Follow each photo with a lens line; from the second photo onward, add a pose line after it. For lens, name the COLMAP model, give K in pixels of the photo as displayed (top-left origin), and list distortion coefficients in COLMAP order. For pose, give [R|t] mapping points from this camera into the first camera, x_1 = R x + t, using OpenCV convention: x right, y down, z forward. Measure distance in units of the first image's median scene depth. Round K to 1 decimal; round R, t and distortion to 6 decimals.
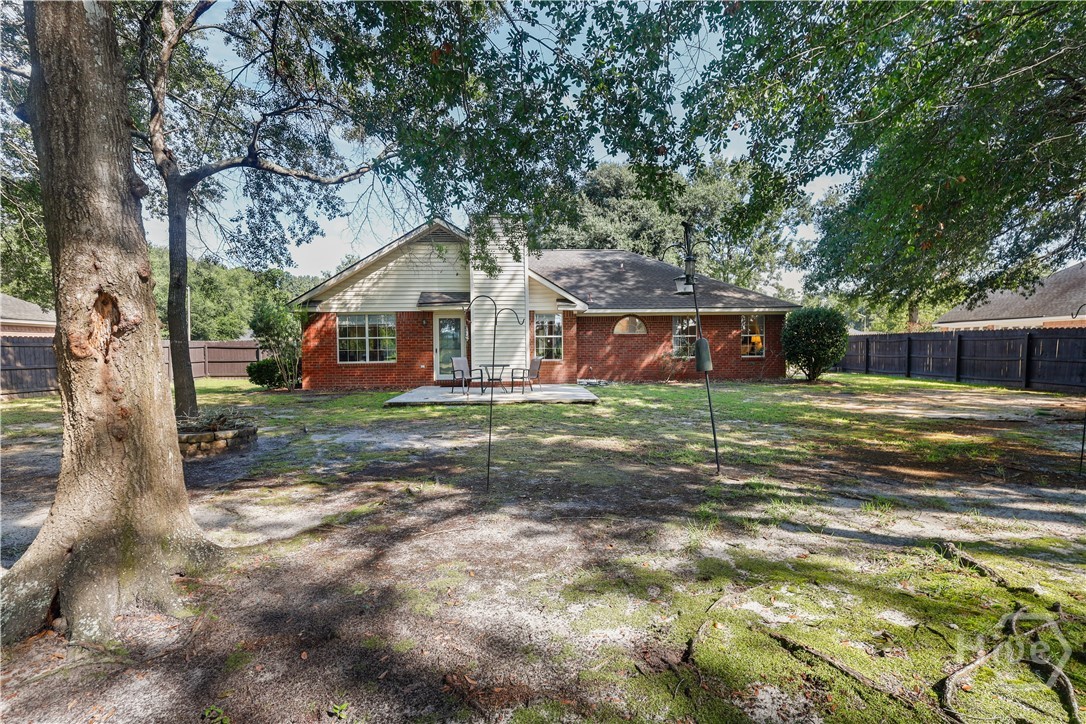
lens RADIAL K [[513.6, 0, 543.3], [0, 513.6, 346.9], [0, 0, 1]] dist [-0.000629, -0.000108]
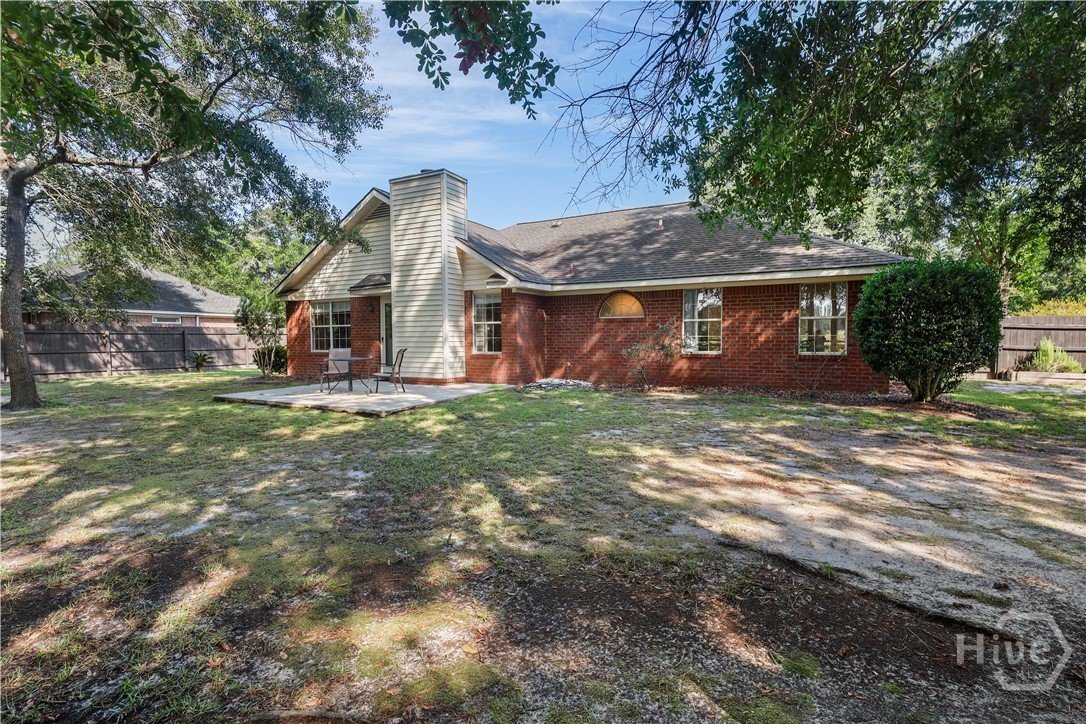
lens RADIAL K [[513.6, 0, 543.3], [0, 513.6, 346.9], [0, 0, 1]] dist [-0.000629, -0.000108]
pose [[0.860846, 0.013846, -0.508677, 0.488531], [-0.001759, 0.999705, 0.024235, -0.002787], [0.508863, -0.019968, 0.860616, 0.377130]]
